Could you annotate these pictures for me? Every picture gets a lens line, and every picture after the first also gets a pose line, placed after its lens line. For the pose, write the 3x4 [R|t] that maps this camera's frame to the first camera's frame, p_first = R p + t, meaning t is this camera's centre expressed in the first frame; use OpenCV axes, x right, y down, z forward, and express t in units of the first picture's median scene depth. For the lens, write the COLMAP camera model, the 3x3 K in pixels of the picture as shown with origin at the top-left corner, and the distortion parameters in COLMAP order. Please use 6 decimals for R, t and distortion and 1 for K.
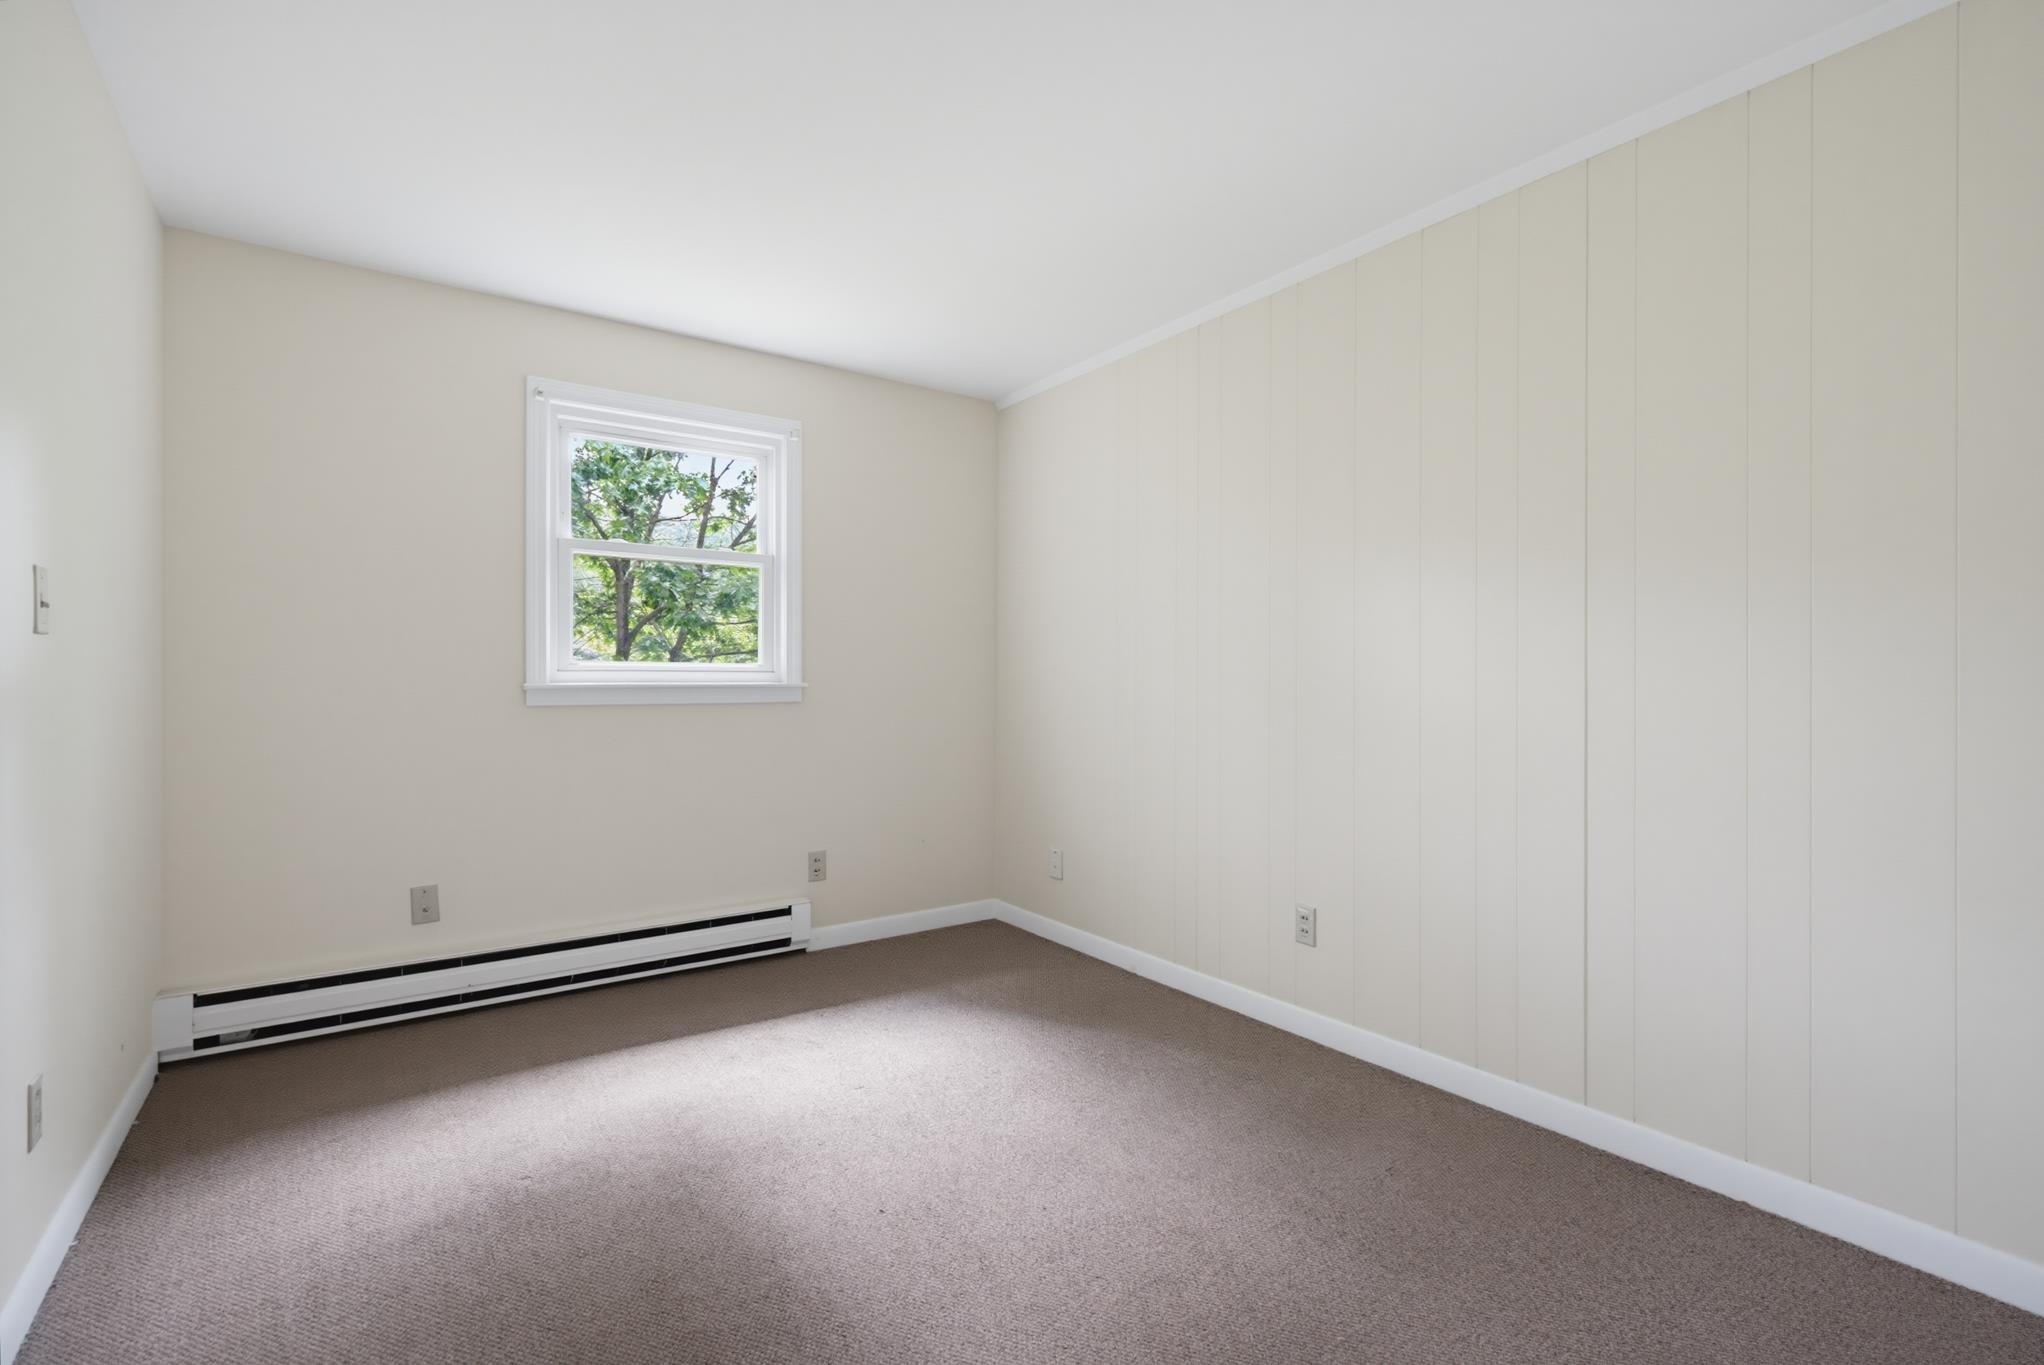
lens RADIAL K [[966.6, 0, 1022.0], [0, 966.6, 682.5], [0, 0, 1]] dist [0.000628, -0.000006]
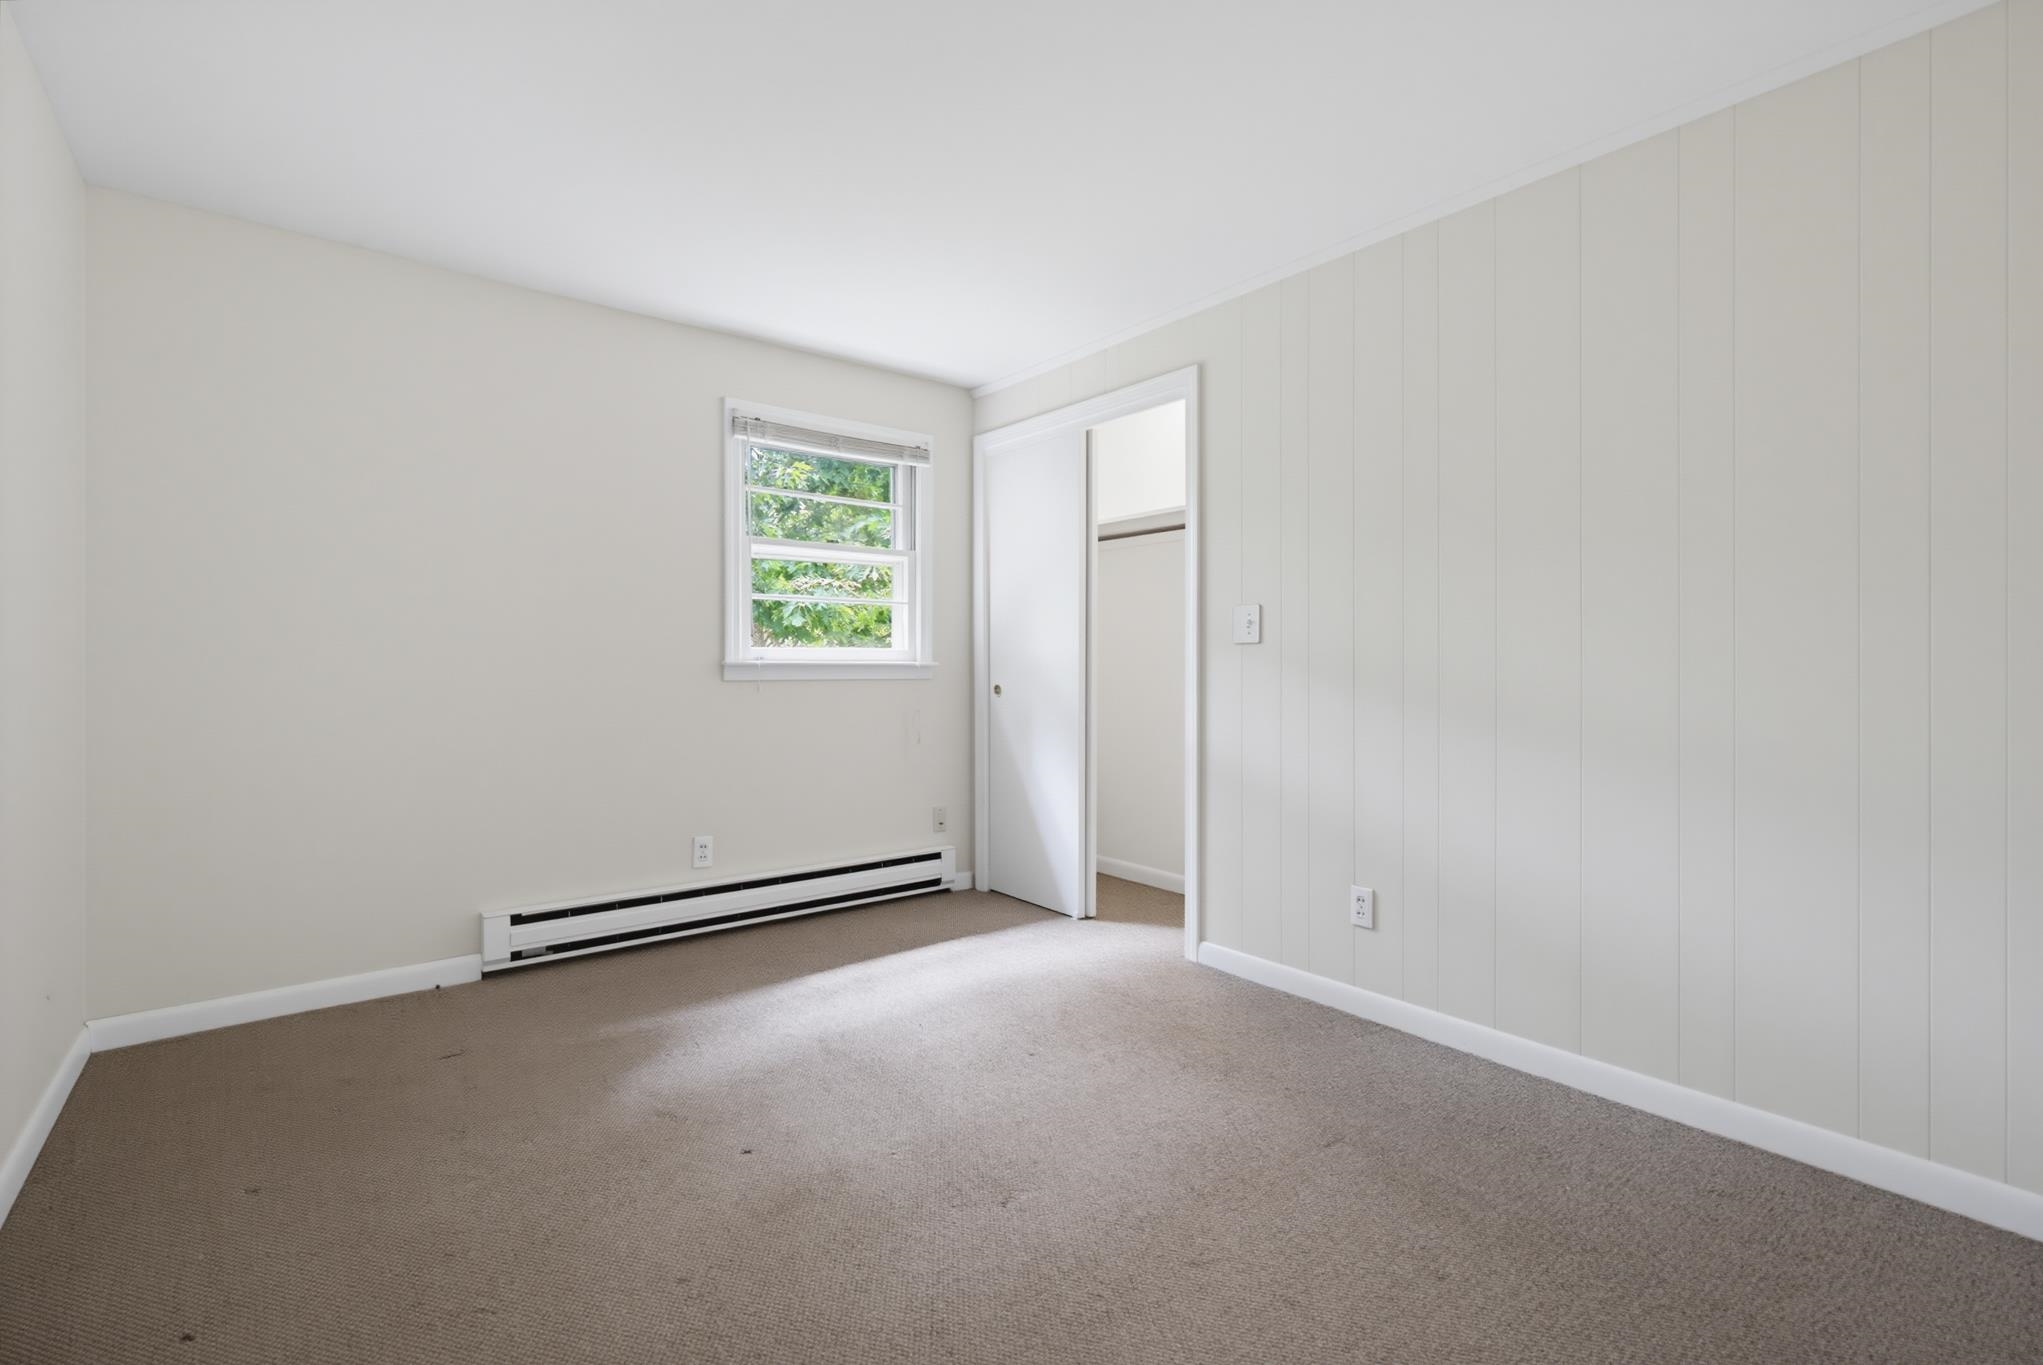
lens RADIAL K [[937.3, 0, 1033.2], [0, 937.3, 666.5], [0, 0, 1]] dist [0.001049, 0.000272]
pose [[0.998133, 0.010360, 0.060199, -0.205578], [-0.010567, 0.999939, 0.003121, 0.000771], [-0.060163, -0.003751, 0.998181, -0.153551]]
